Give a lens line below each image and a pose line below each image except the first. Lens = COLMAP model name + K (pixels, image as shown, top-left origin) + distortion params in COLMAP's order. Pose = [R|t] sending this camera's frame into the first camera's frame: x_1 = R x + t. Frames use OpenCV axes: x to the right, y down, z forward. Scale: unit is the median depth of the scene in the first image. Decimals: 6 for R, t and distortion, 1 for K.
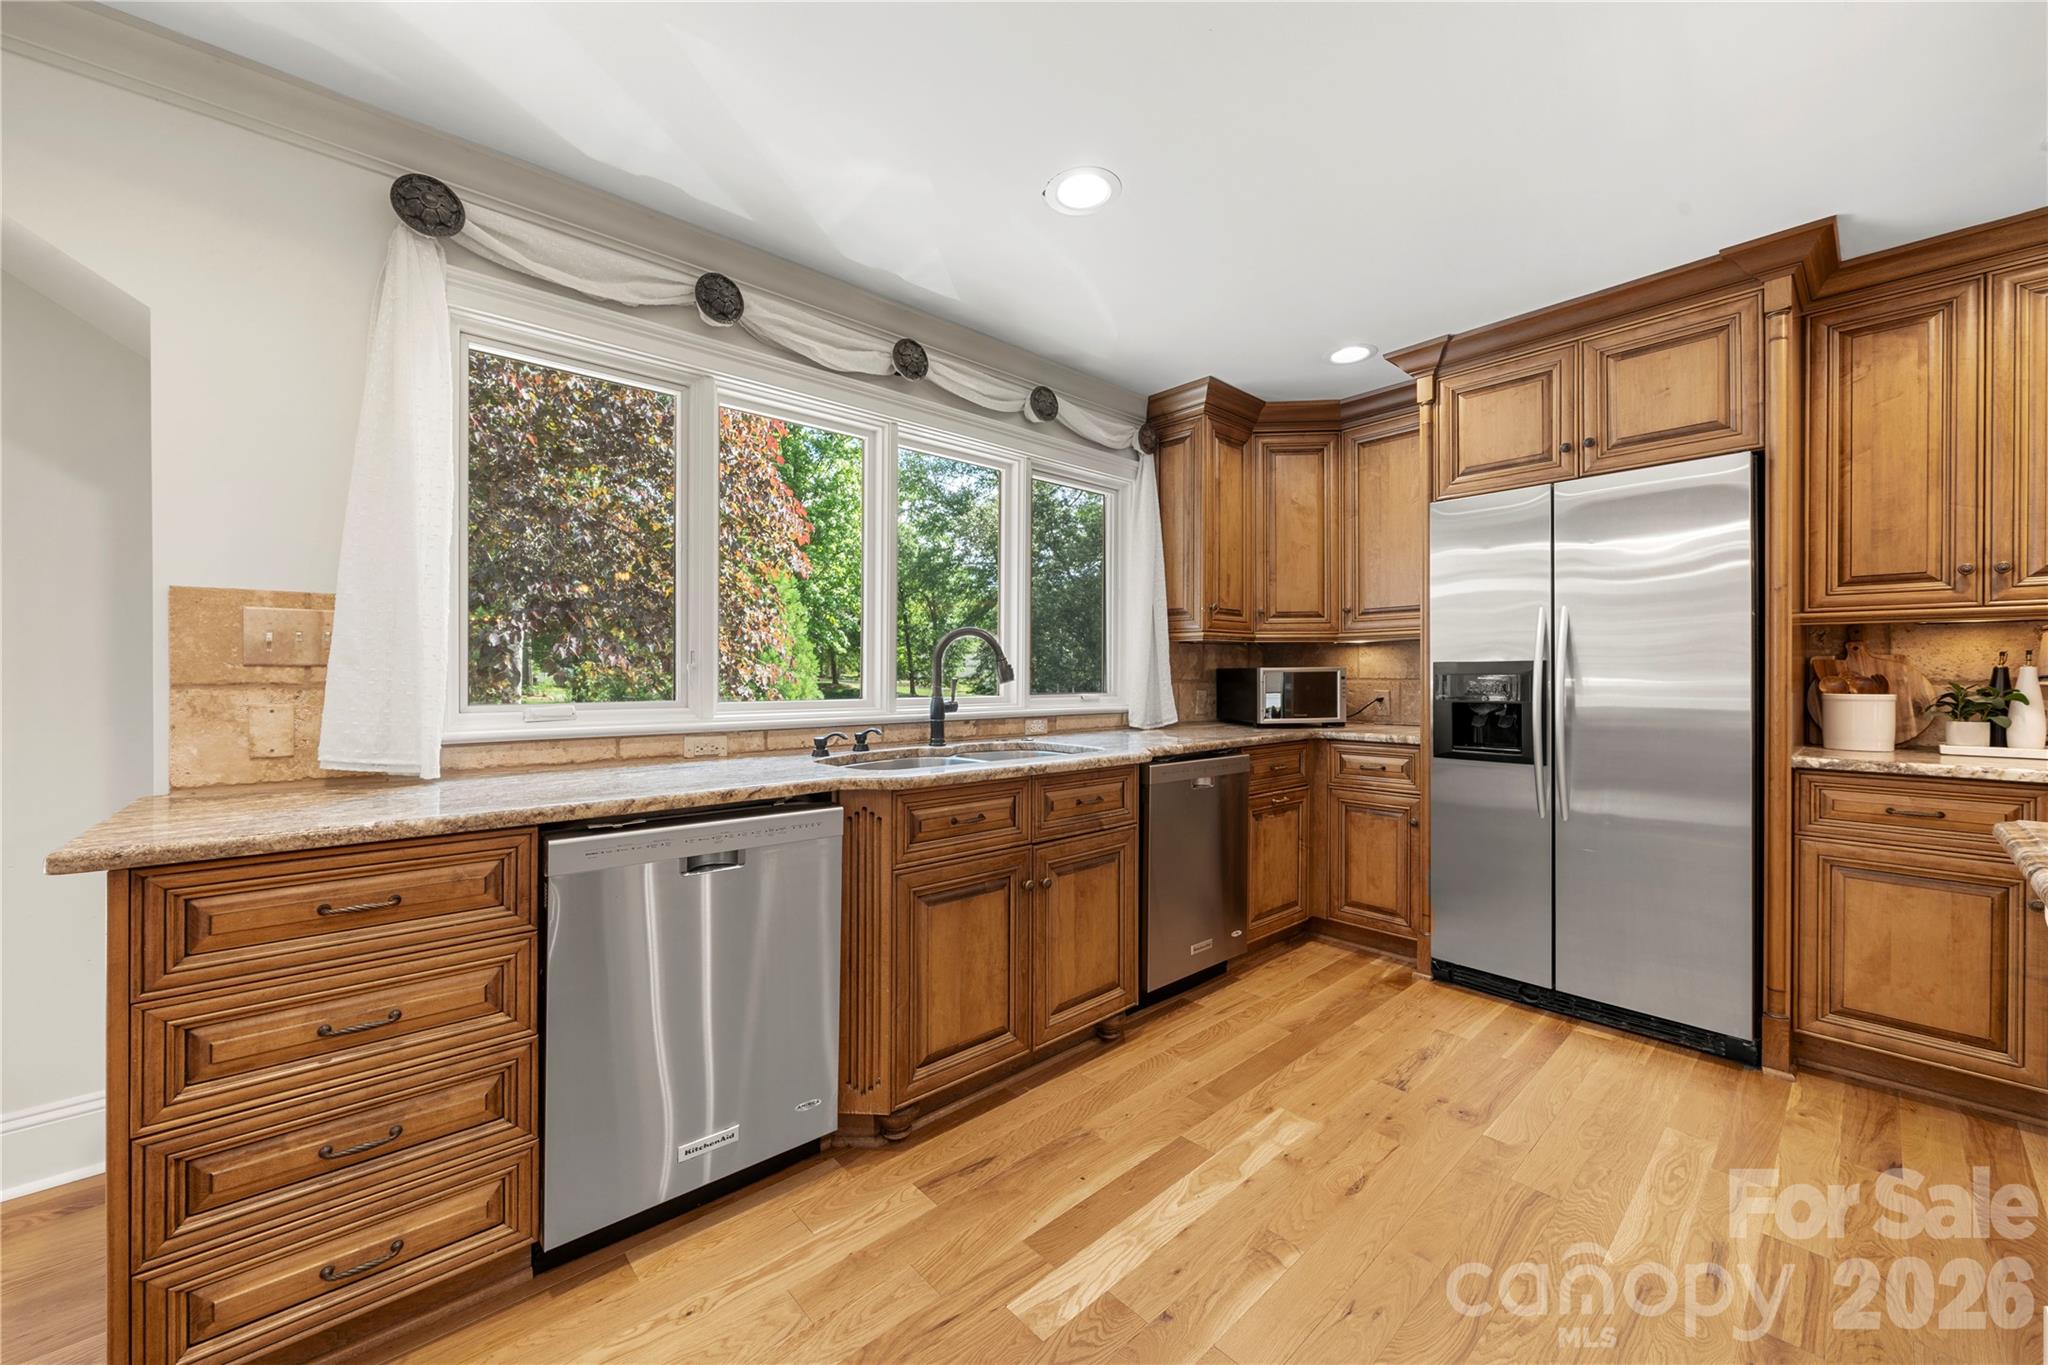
lens RADIAL K [[770.9, 0, 1019.8], [0, 770.9, 675.3], [0, 0, 1]] dist [-0.001496, 0.000030]
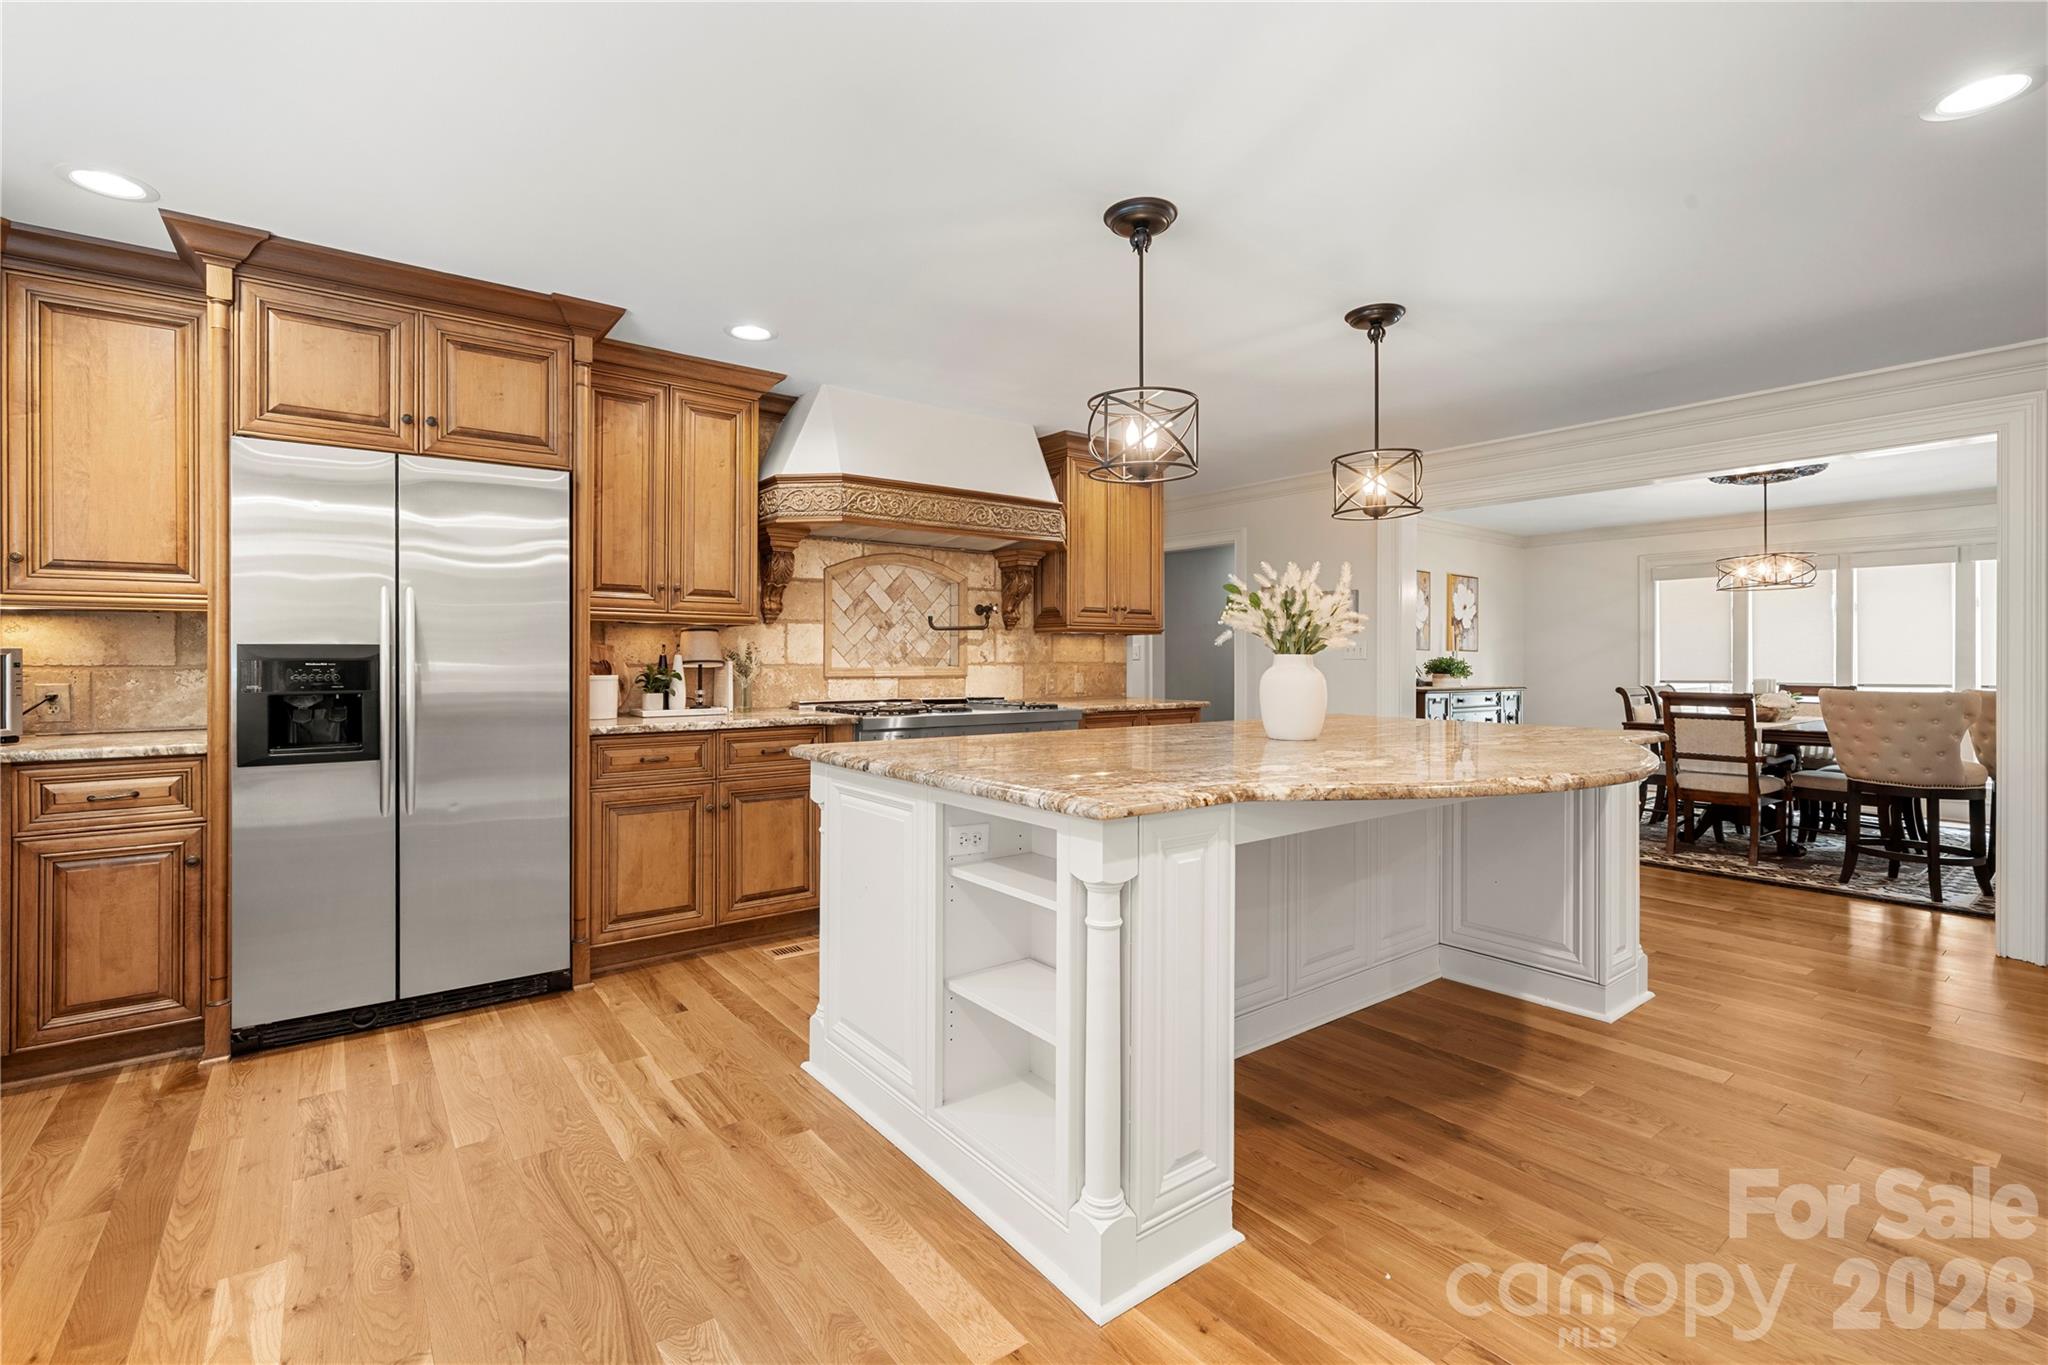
lens RADIAL K [[904.3, 0, 1016.0], [0, 904.3, 660.0], [0, 0, 1]] dist [0.000983, 0.000011]
pose [[0.083436, -0.000050, 0.996513, -0.357584], [-0.000440, 1.000000, 0.000087, -0.001637], [-0.996513, -0.000446, 0.083436, 0.180209]]
